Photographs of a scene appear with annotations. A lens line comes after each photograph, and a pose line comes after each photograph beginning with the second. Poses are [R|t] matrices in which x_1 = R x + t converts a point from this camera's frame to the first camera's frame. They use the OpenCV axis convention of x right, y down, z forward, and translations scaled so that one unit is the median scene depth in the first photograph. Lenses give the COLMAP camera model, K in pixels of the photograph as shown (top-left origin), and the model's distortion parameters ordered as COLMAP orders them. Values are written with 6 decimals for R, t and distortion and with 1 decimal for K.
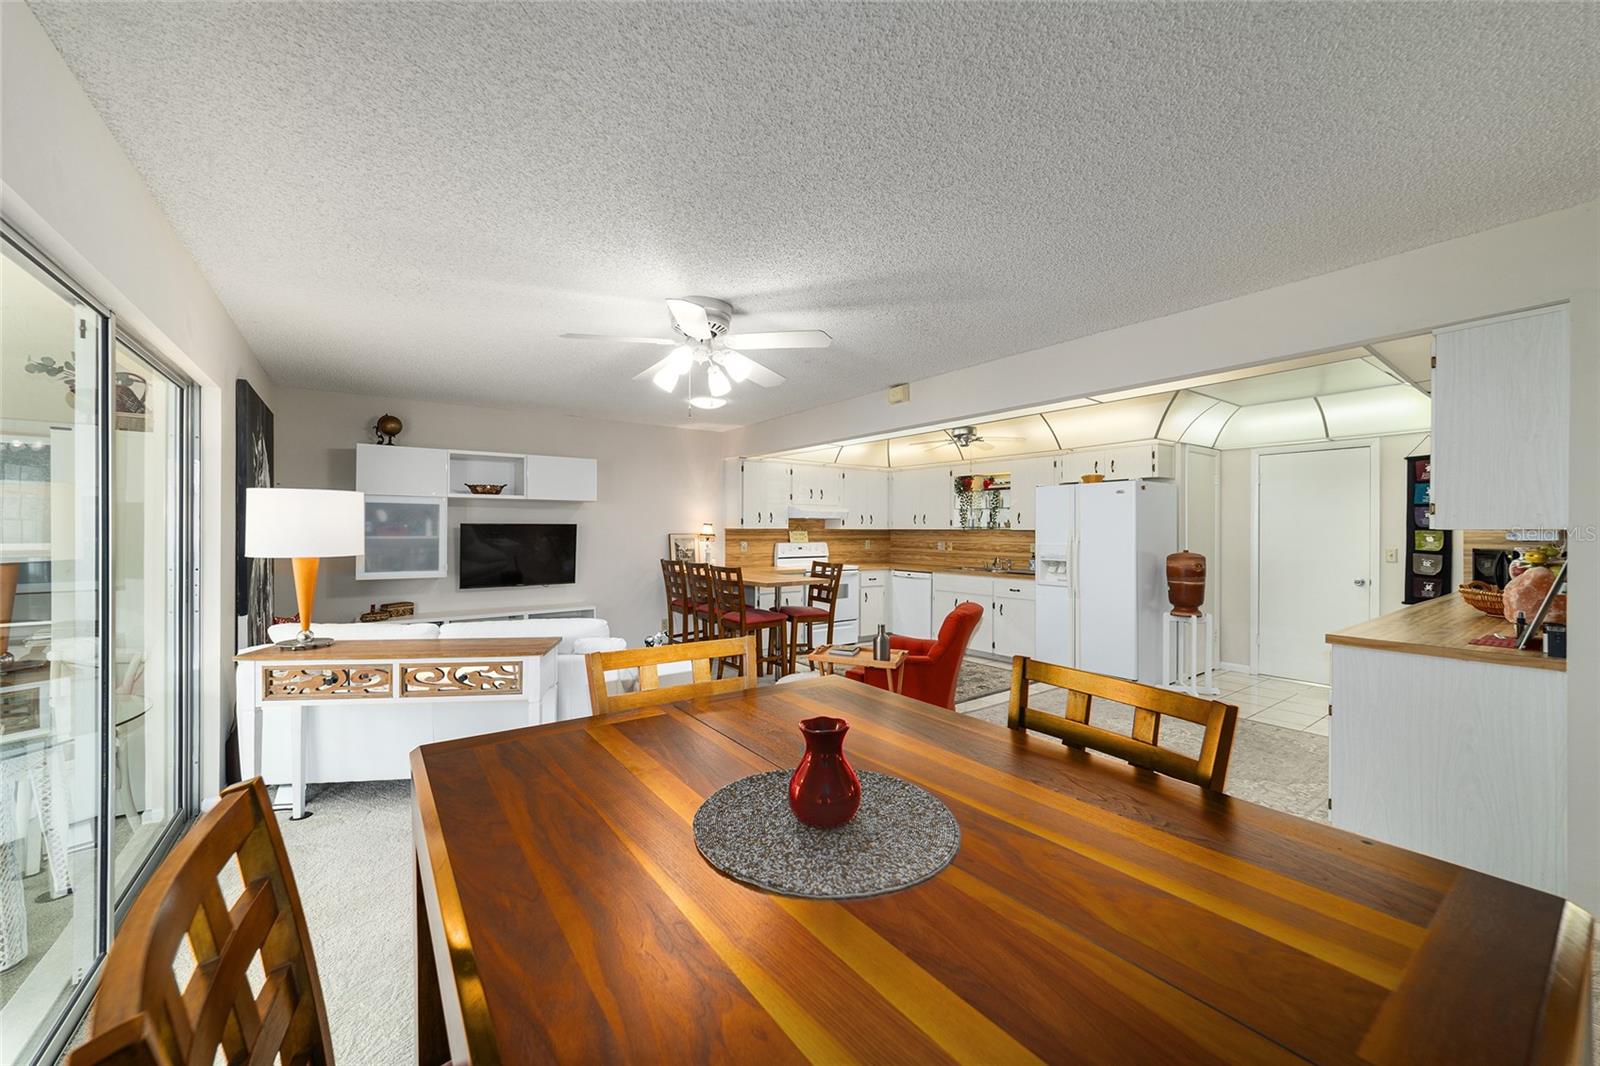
lens RADIAL K [[613.9, 0, 803.5], [0, 613.9, 533.0], [0, 0, 1]] dist [-0.017916, 0.008678]
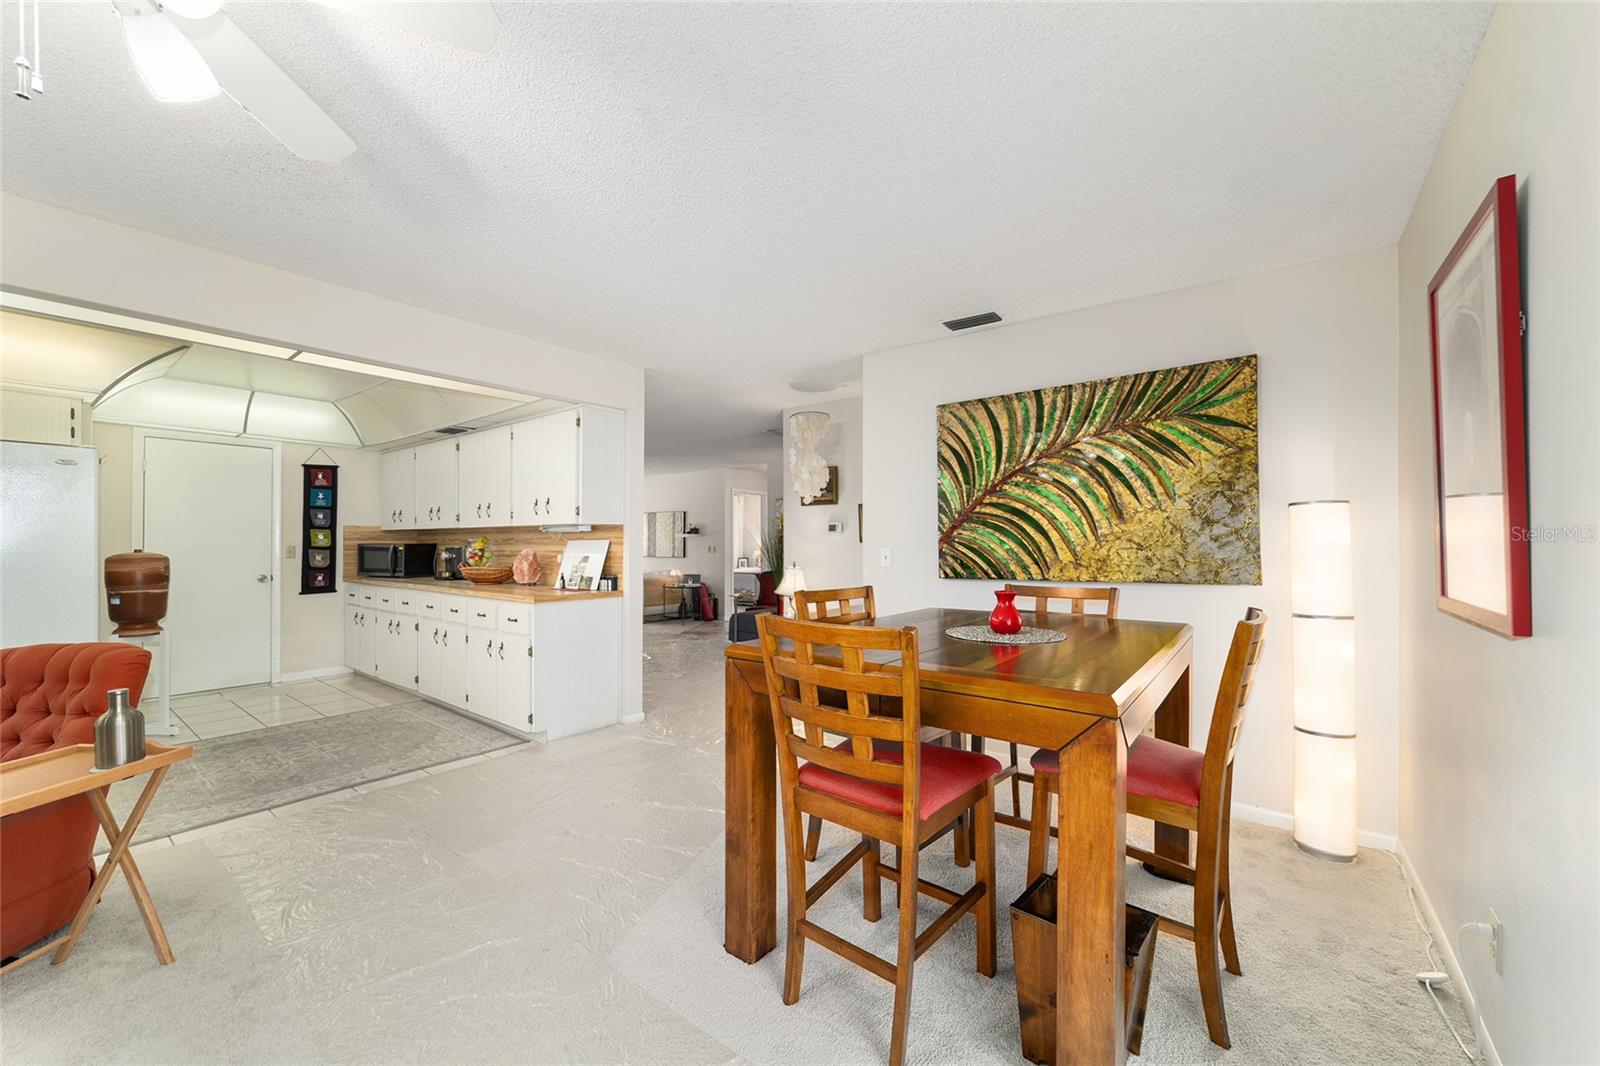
lens RADIAL K [[613.9, 0, 799.1], [0, 613.9, 540.9], [0, 0, 1]] dist [-0.017916, 0.008678]
pose [[-0.282930, 0.002291, 0.959138, -0.297555], [0.002880, 0.999995, -0.001539, 0.018629], [-0.959136, 0.002327, -0.282935, 0.367429]]
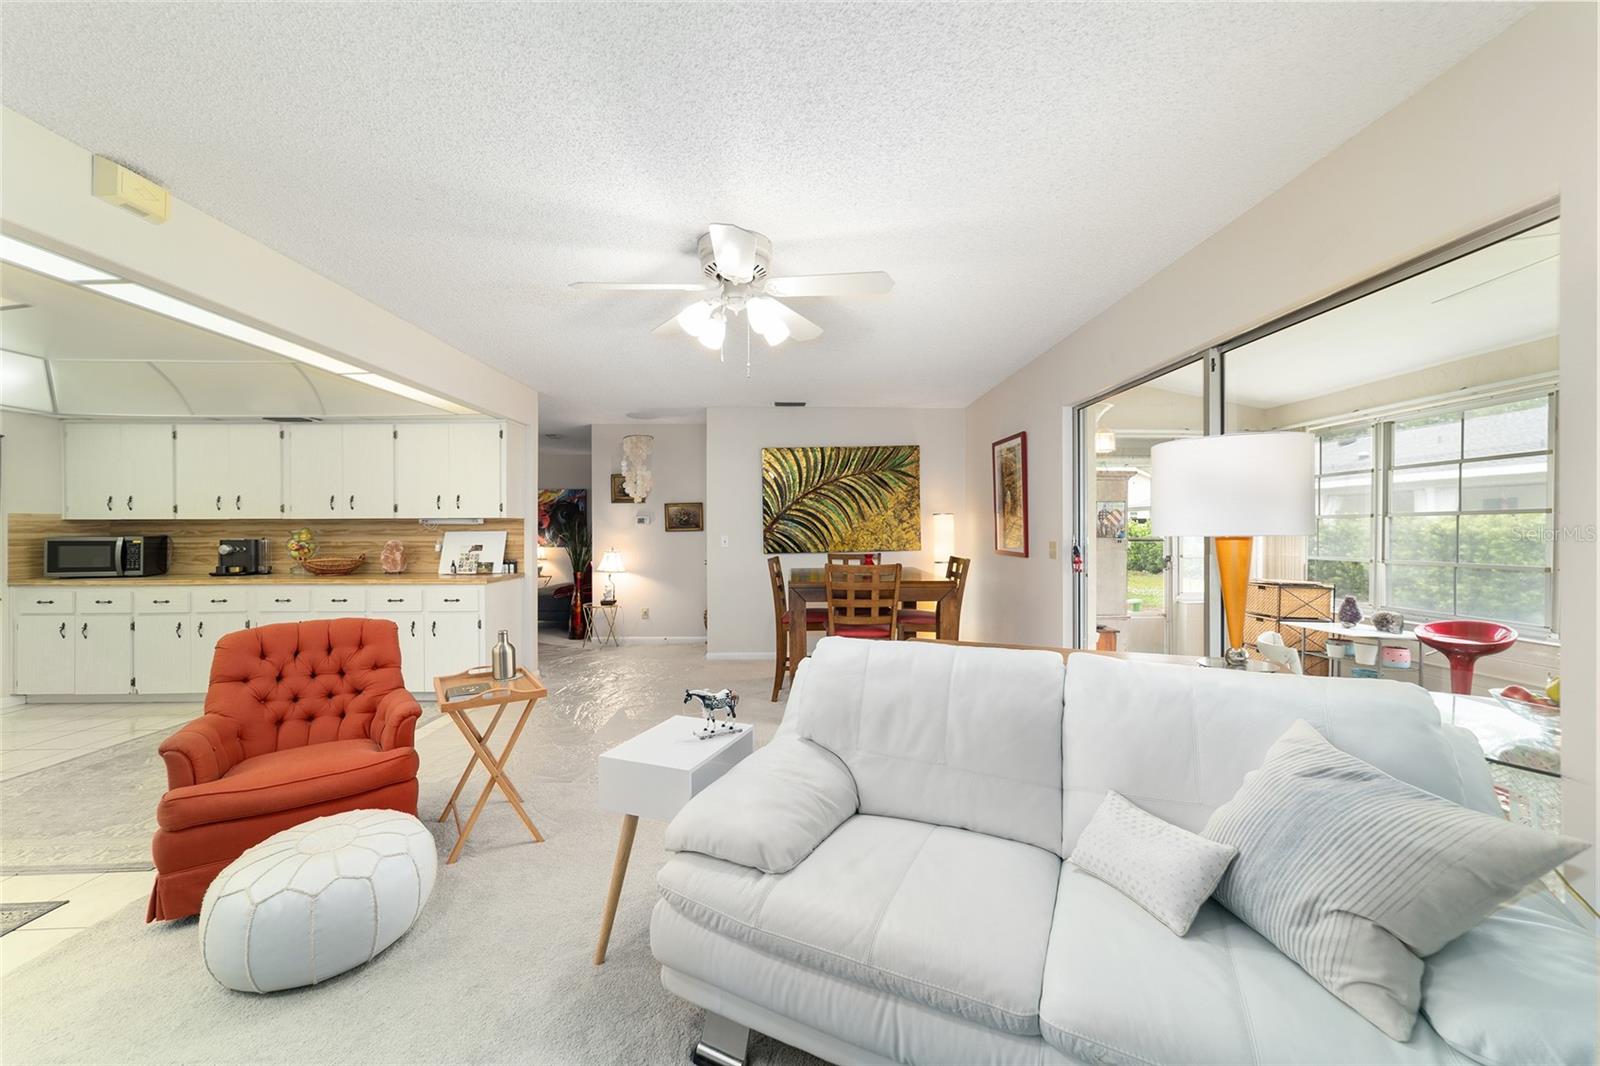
lens RADIAL K [[613.9, 0, 797.3], [0, 613.9, 529.1], [0, 0, 1]] dist [-0.017916, 0.008678]
pose [[-0.817416, 0.000563, 0.576048, -0.373740], [0.004894, 0.999970, 0.005967, 0.009687], [-0.576028, 0.007697, -0.817394, 0.849683]]
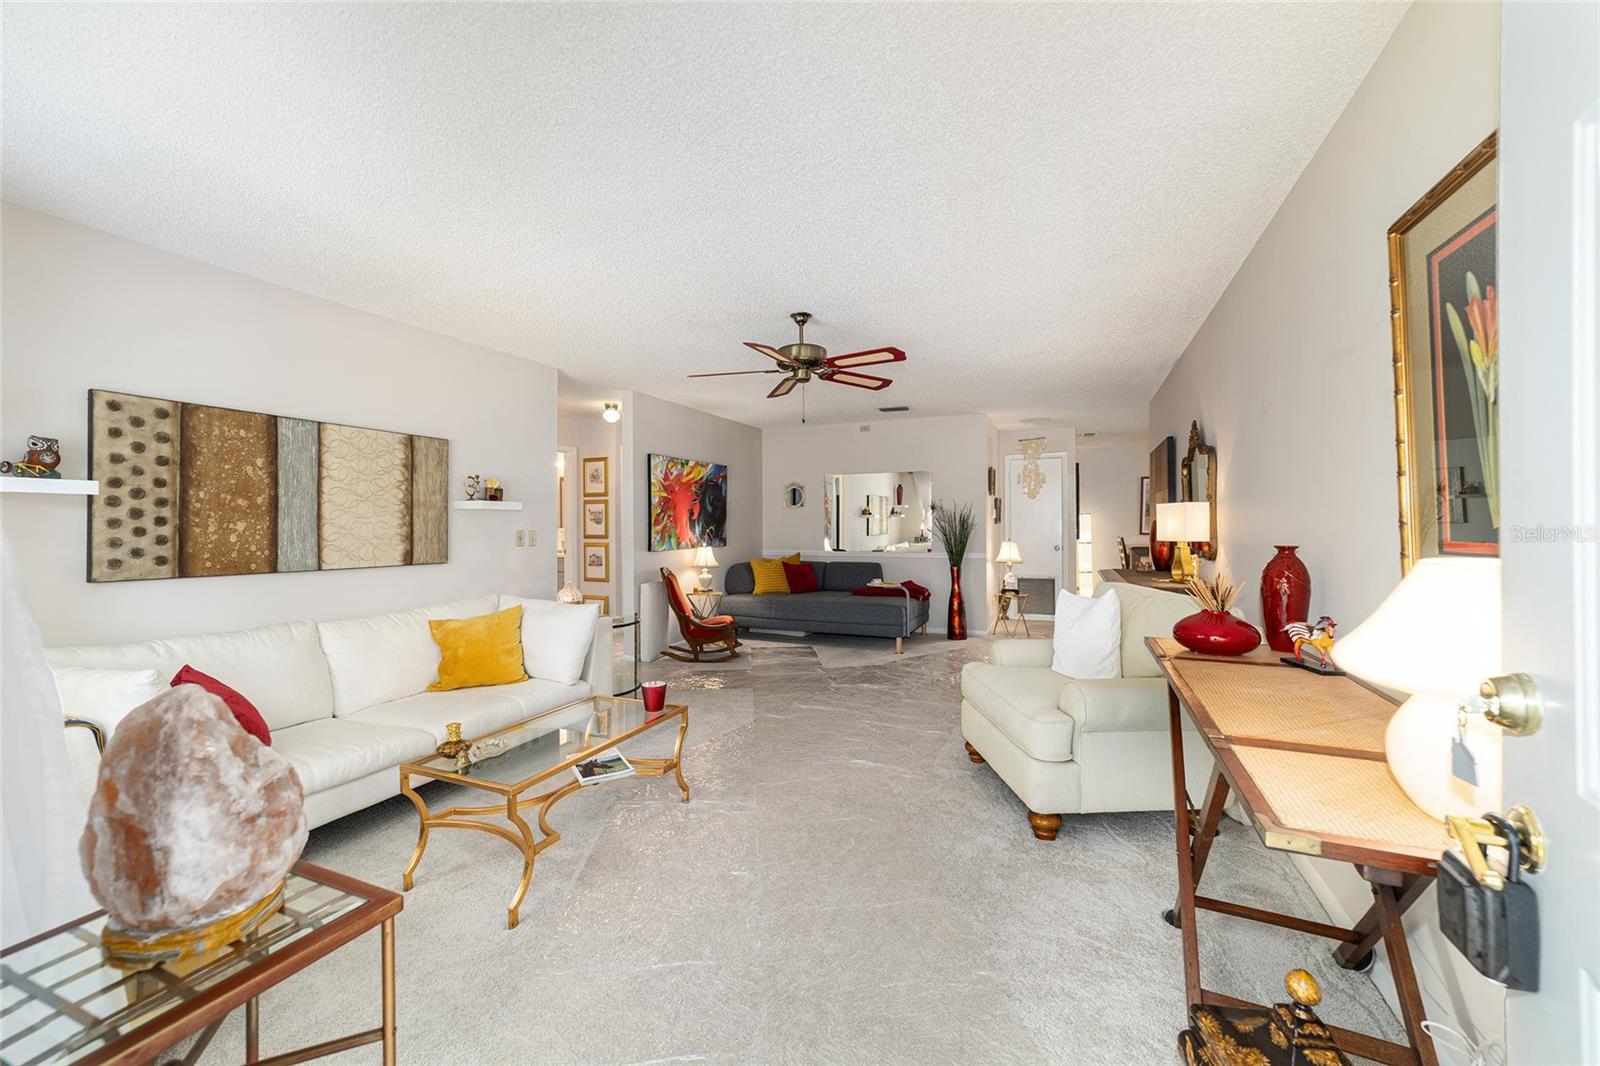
lens RADIAL K [[613.9, 0, 801.9], [0, 613.9, 525.4], [0, 0, 1]] dist [-0.017916, 0.008678]
pose [[-0.857448, 0.001308, -0.514569, 1.509652], [-0.002214, 0.999978, 0.006232, 0.017528], [0.514566, 0.006483, -0.857427, 0.942949]]
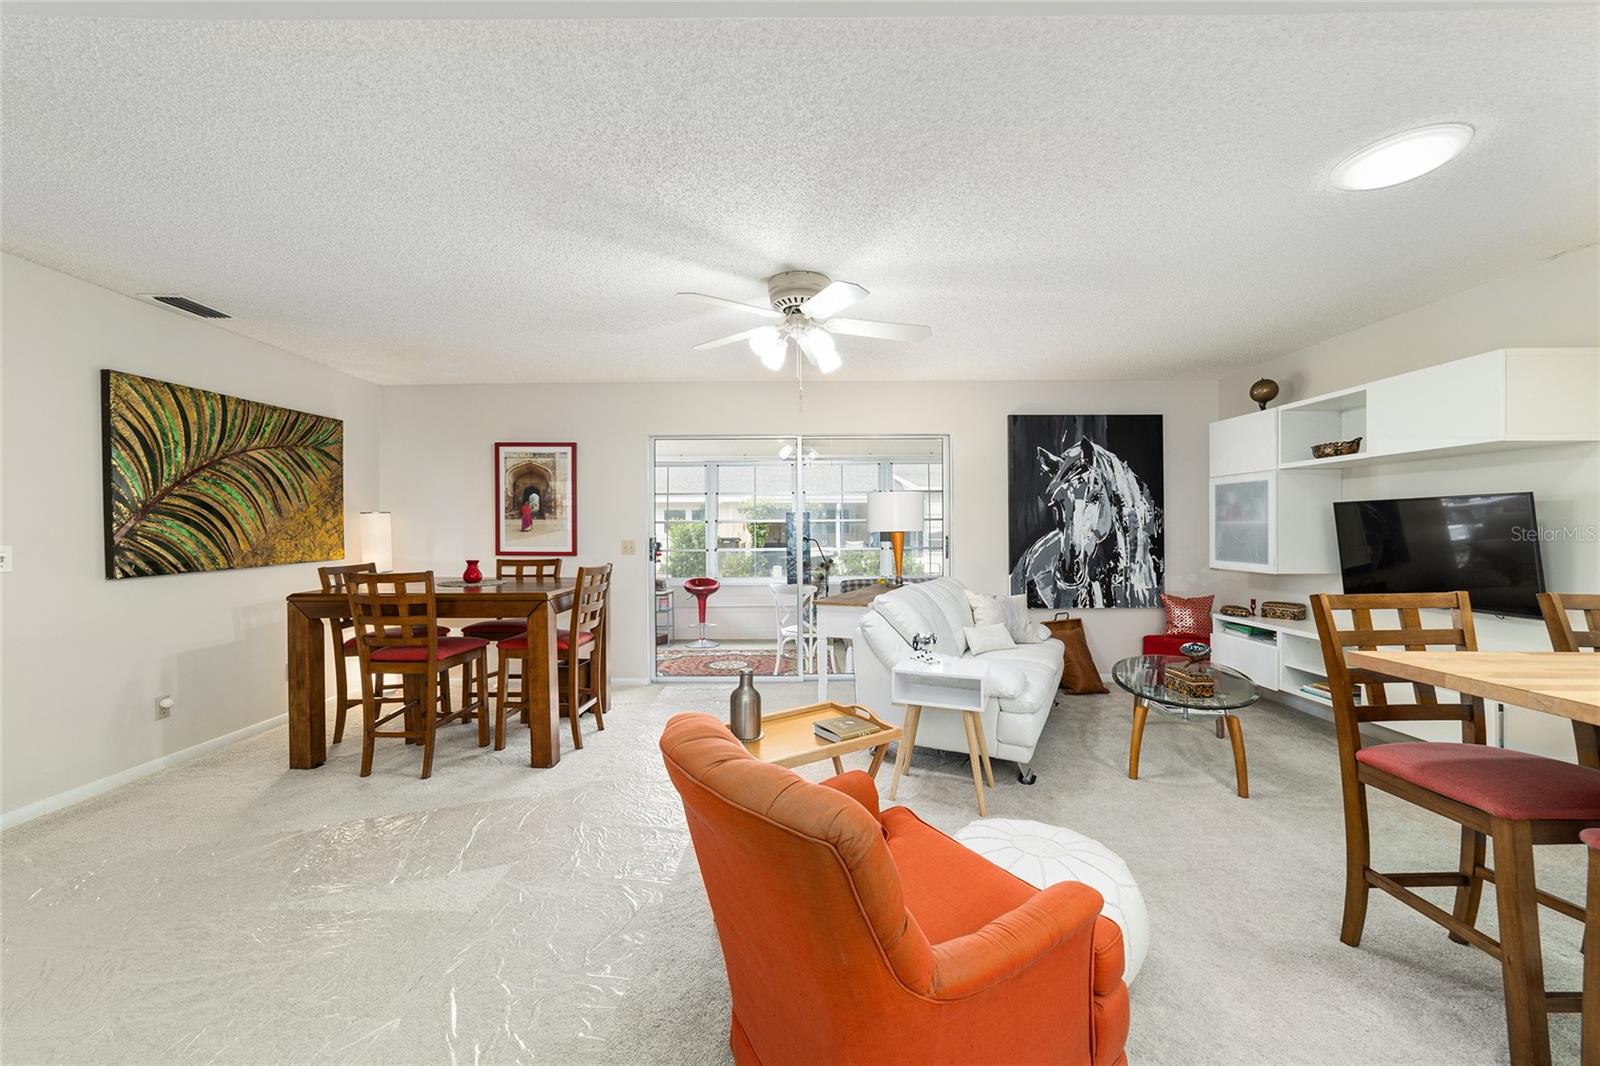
lens RADIAL K [[613.9, 0, 797.2], [0, 613.9, 529.6], [0, 0, 1]] dist [-0.017916, 0.008678]
pose [[-0.586139, 0.001222, -0.810210, 0.326304], [-0.000575, 0.999998, 0.001924, 0.013066], [0.810211, 0.001593, -0.586137, 0.813370]]
